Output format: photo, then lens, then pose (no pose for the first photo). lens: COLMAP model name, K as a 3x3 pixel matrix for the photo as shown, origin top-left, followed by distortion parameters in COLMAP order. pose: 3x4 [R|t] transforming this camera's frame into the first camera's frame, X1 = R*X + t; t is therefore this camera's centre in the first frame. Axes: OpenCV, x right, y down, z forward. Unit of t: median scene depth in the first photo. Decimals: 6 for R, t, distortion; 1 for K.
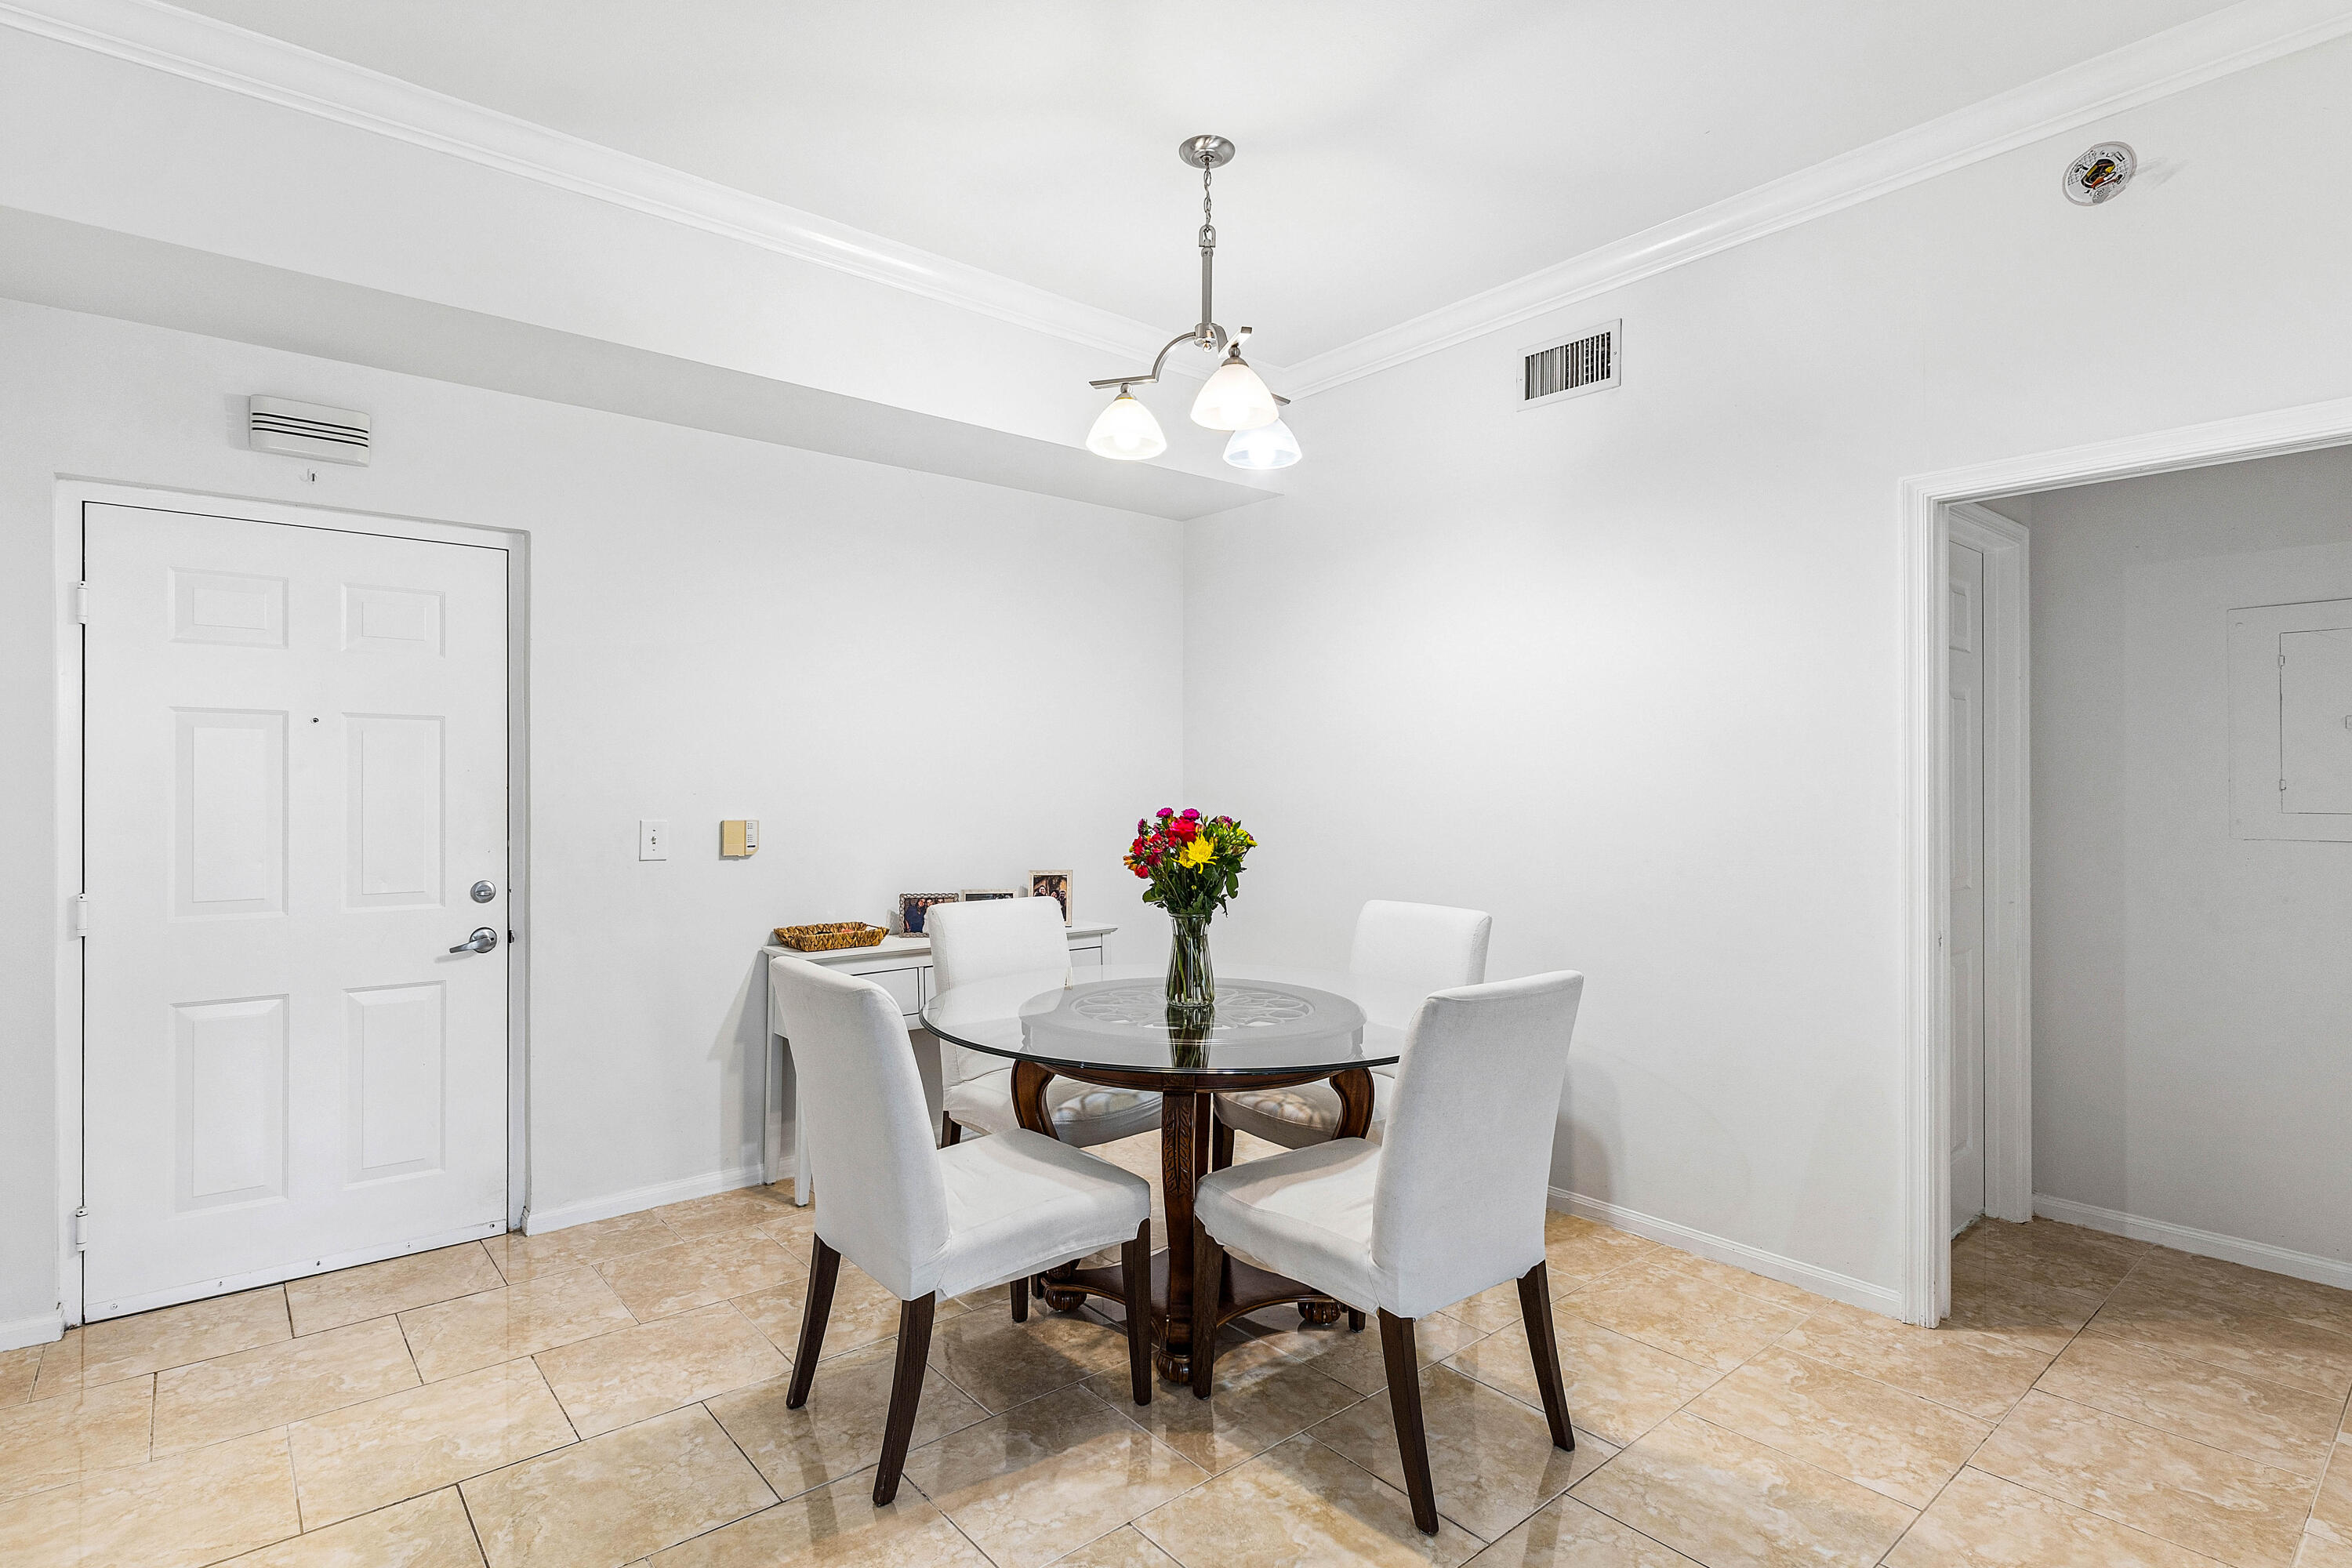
lens RADIAL K [[1139.9, 0, 1163.0], [0, 1139.9, 791.0], [0, 0, 1]] dist [0.002986, -0.000891]
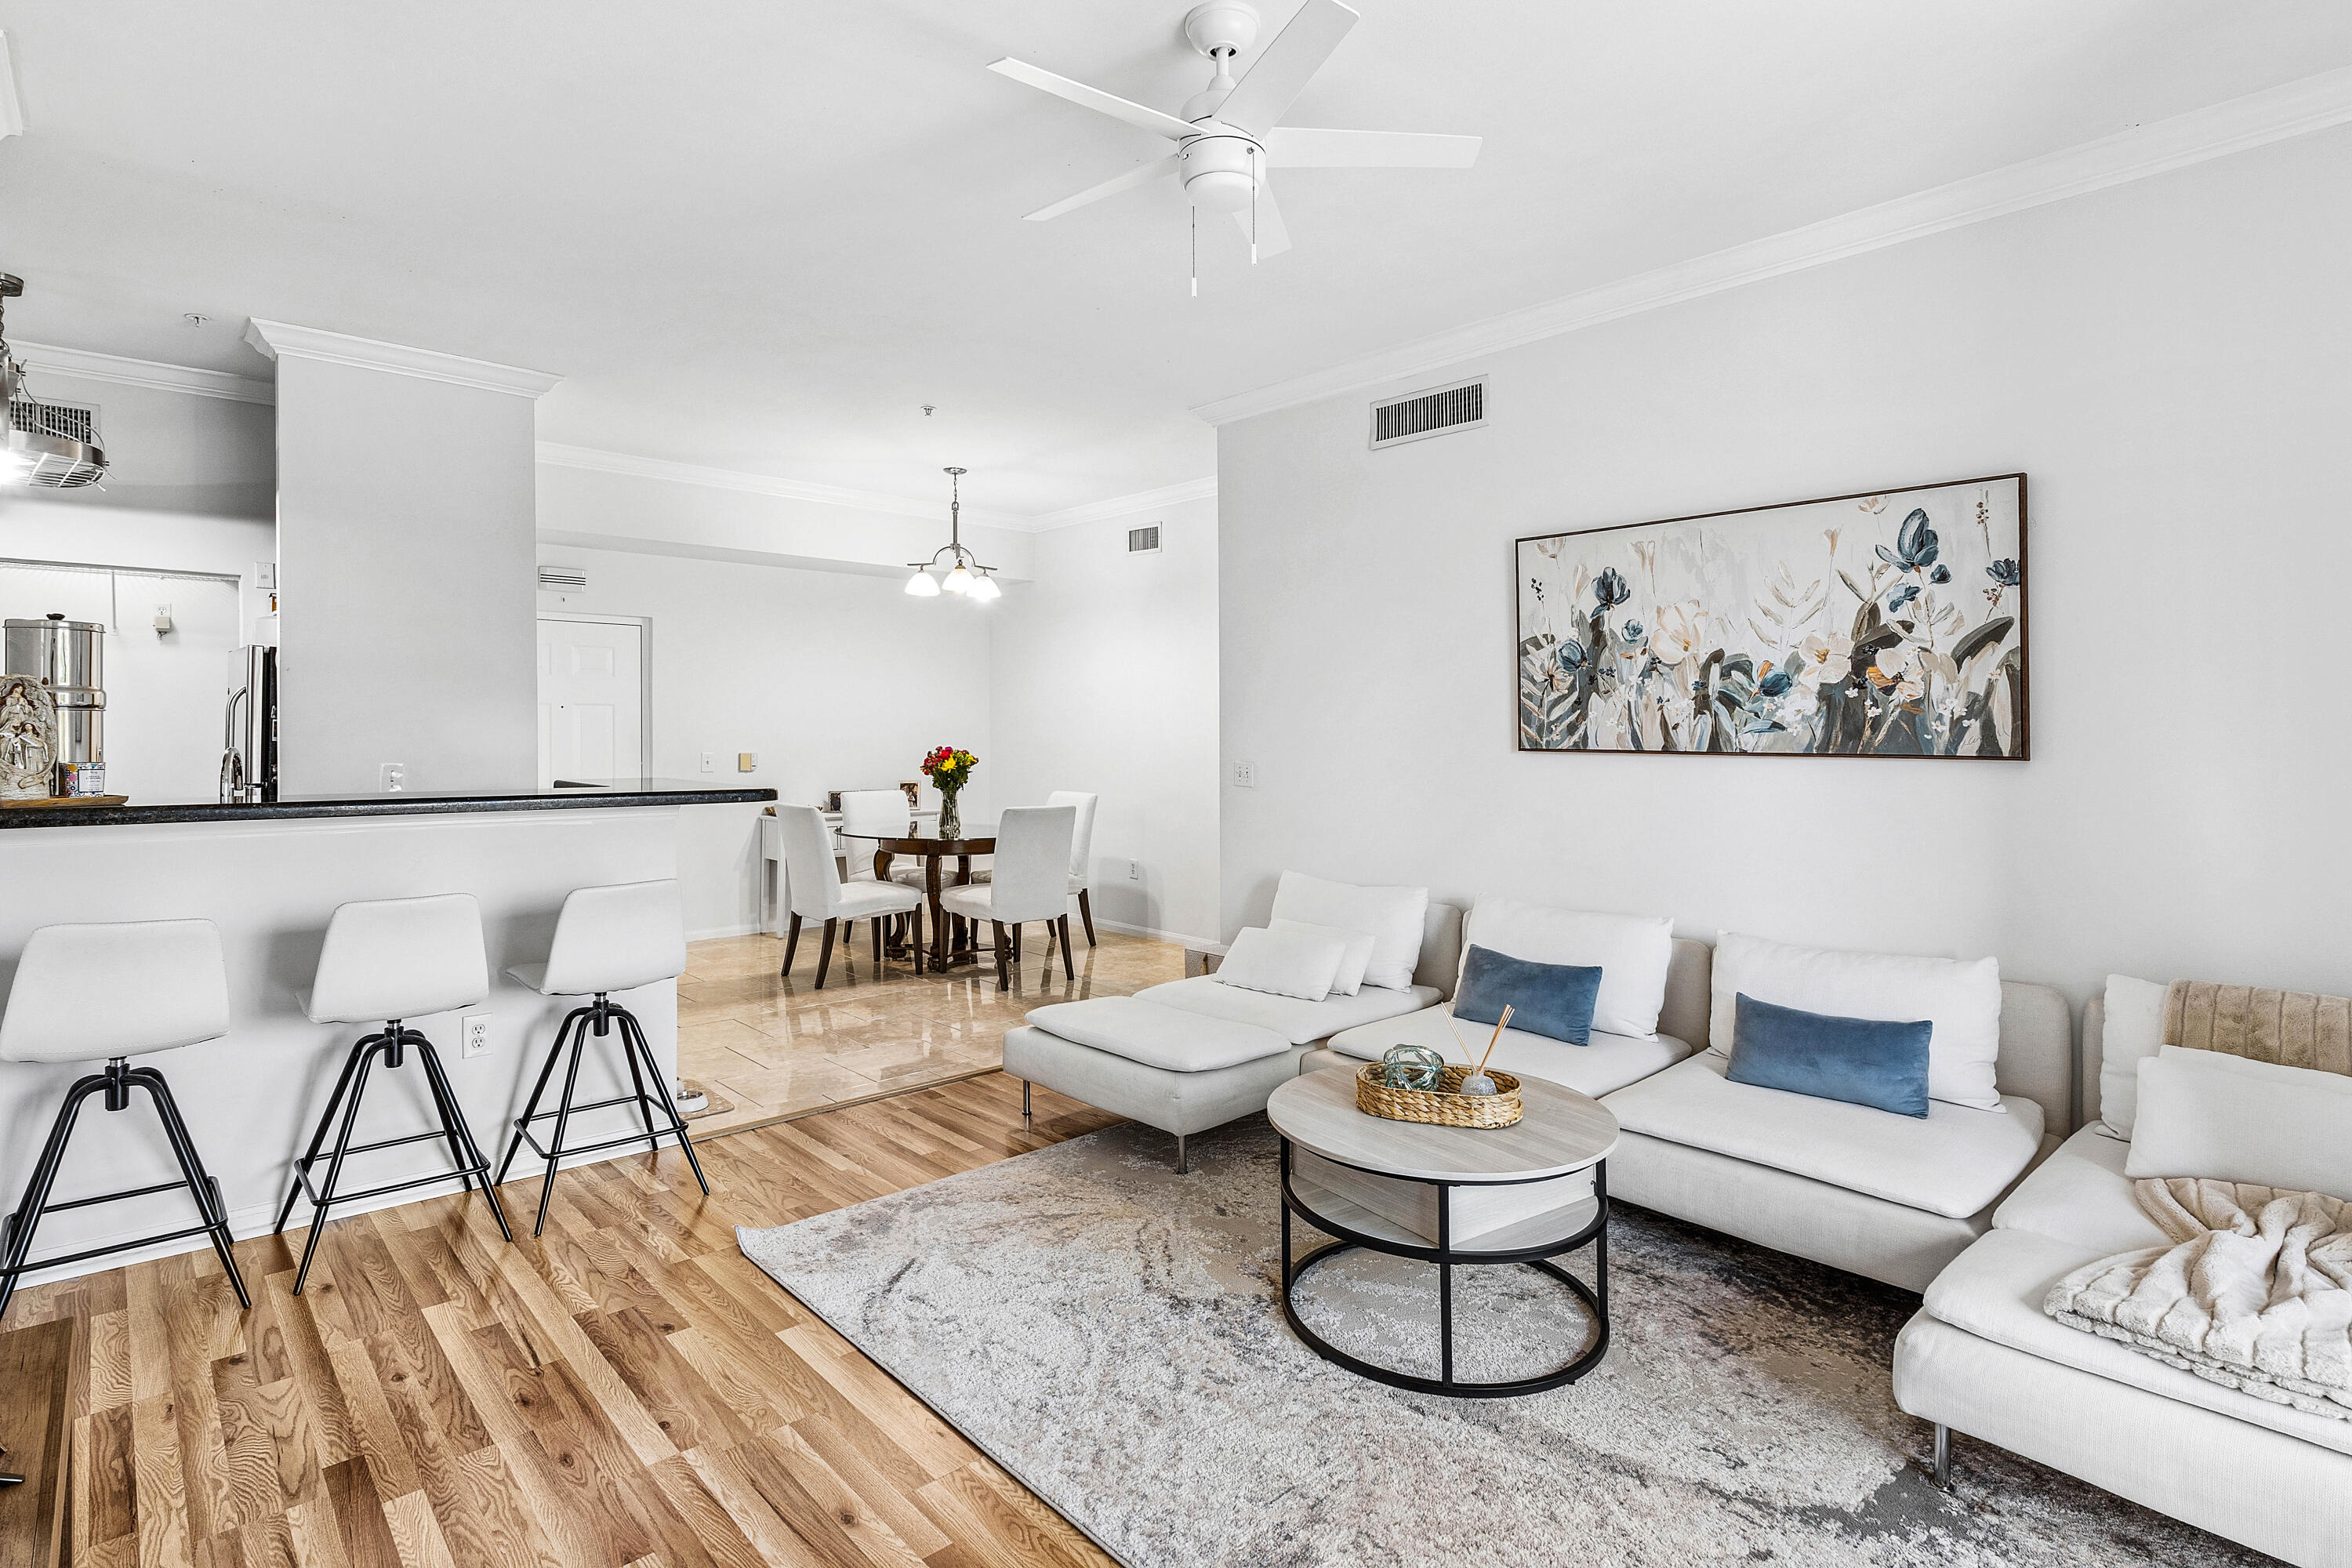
lens RADIAL K [[1139.9, 0, 1153.2], [0, 1139.9, 743.9], [0, 0, 1]] dist [0.002986, -0.000891]
pose [[0.999295, -0.001113, 0.037522, 0.357632], [0.000913, 0.999985, 0.005368, -0.002054], [-0.037527, -0.005330, 0.999281, -1.380023]]
